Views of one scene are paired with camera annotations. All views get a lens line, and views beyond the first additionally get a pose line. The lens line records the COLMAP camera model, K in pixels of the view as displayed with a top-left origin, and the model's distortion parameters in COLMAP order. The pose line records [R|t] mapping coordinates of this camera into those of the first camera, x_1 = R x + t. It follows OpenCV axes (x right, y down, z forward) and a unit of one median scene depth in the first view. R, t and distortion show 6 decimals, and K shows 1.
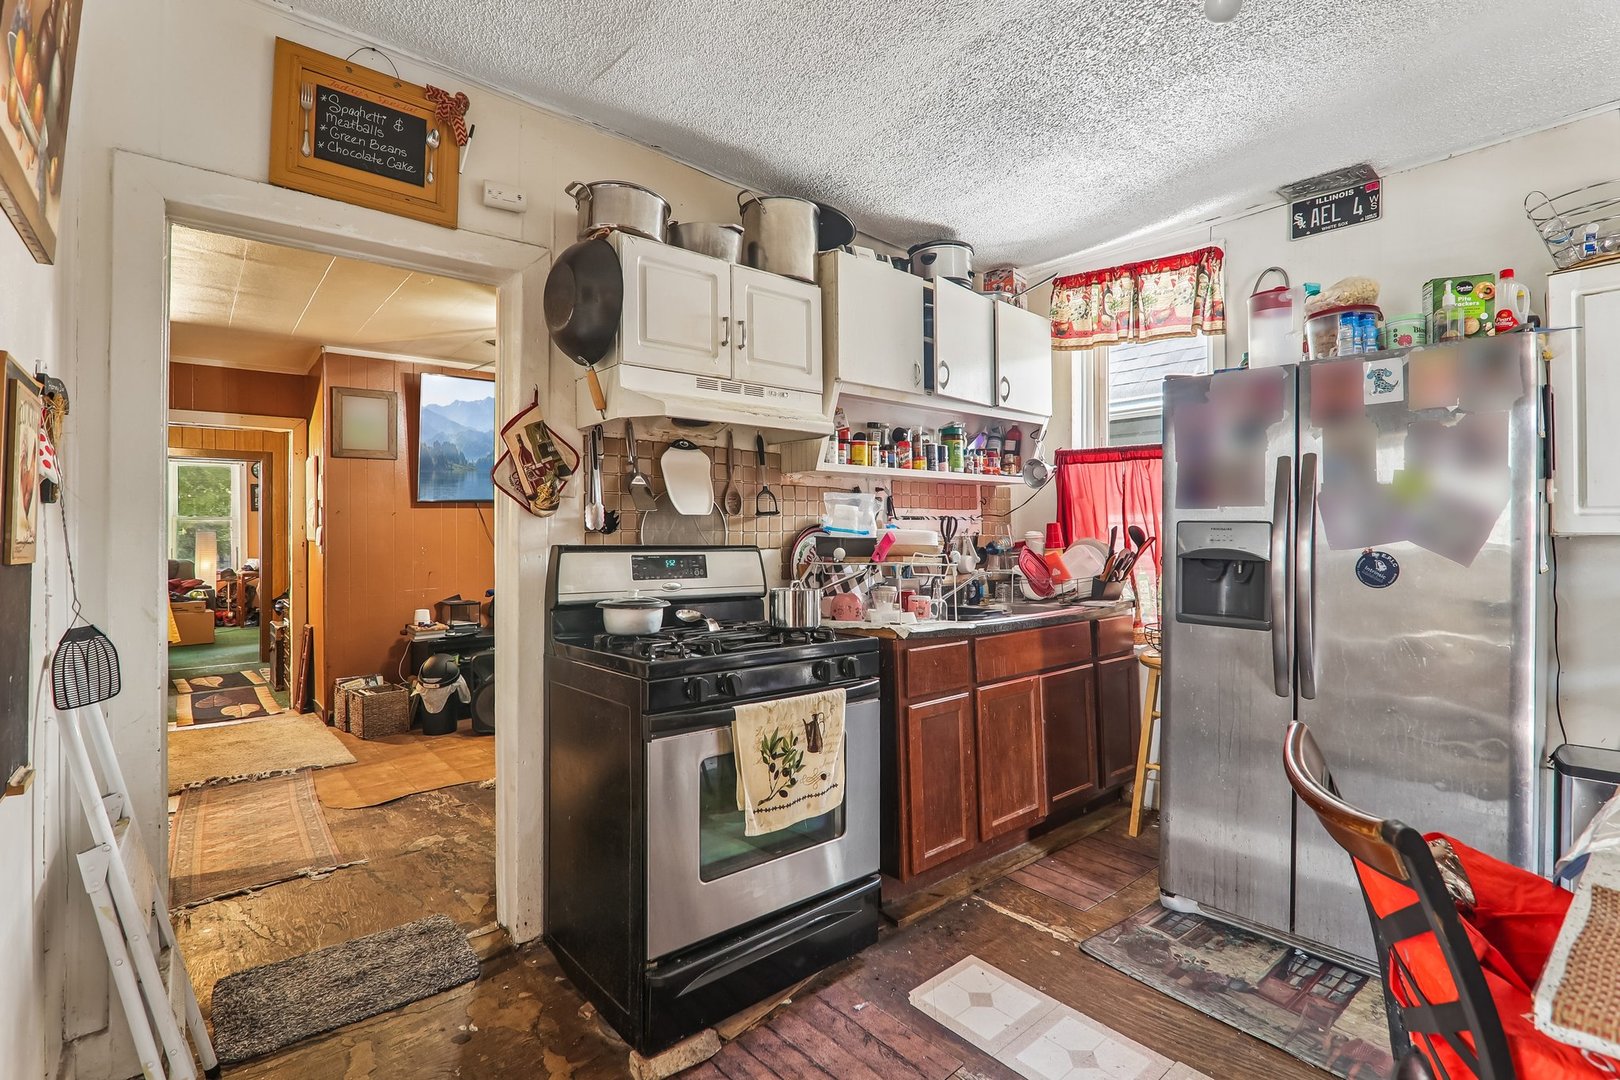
lens RADIAL K [[768.2, 0, 817.4], [0, 768.2, 528.4], [0, 0, 1]] dist [-0.001152, -0.000294]
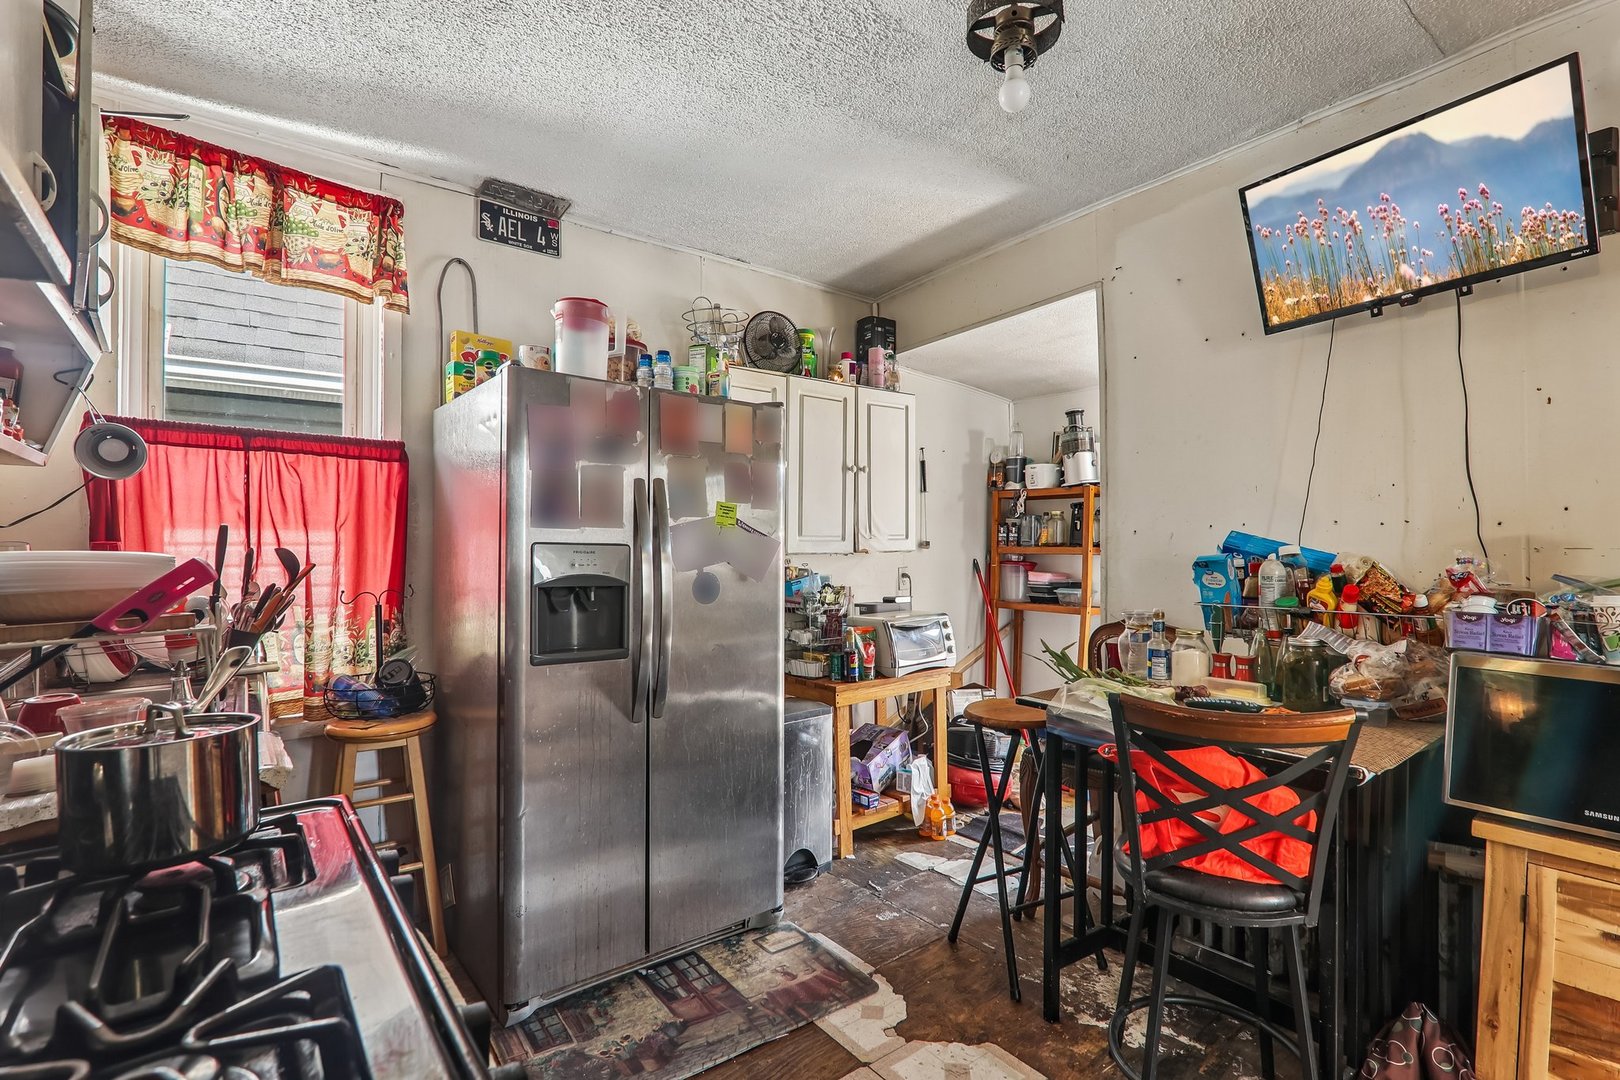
lens RADIAL K [[768.2, 0, 817.6], [0, 768.2, 553.9], [0, 0, 1]] dist [-0.001152, -0.000294]
pose [[0.046523, -0.002274, 0.998915, -0.287675], [0.000561, 0.999997, 0.002250, 0.000595], [-0.998917, 0.000456, 0.046524, 0.562314]]
